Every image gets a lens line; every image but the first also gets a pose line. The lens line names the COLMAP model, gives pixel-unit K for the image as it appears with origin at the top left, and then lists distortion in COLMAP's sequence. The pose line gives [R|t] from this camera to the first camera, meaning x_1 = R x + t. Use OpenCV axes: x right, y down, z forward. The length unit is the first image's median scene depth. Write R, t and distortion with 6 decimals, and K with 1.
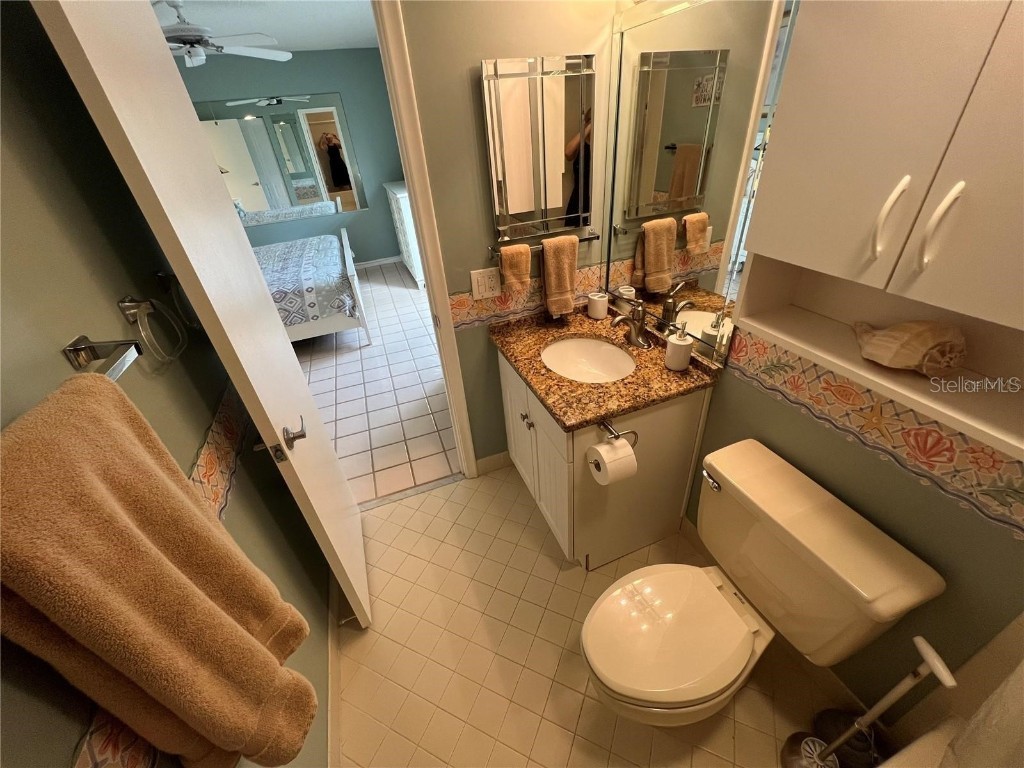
lens RADIAL K [[417.6, 0, 513.9], [0, 417.6, 402.2], [0, 0, 1]] dist [-0.000328, 0.000050]
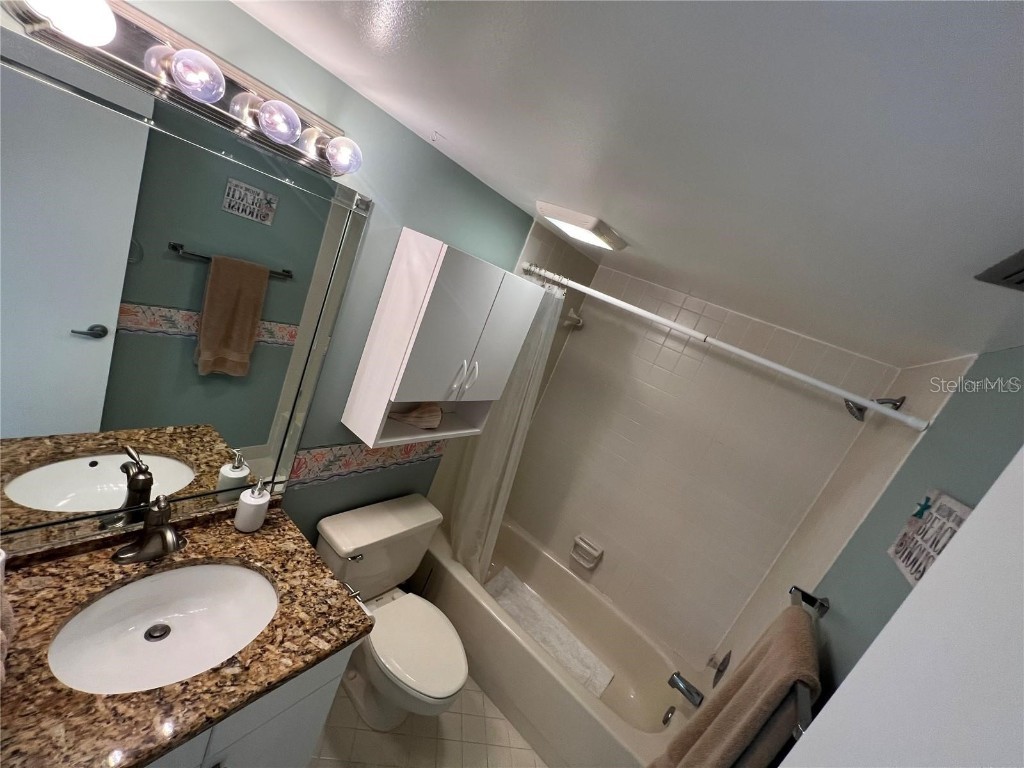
lens RADIAL K [[410.0, 0, 514.3], [0, 410.0, 386.0], [0, 0, 1]] dist [0.000324, 0.000134]
pose [[-0.535664, -0.335041, 0.775121, -0.529592], [0.162427, 0.859899, 0.483934, -0.732472], [-0.828663, 0.385126, -0.406197, 0.859370]]
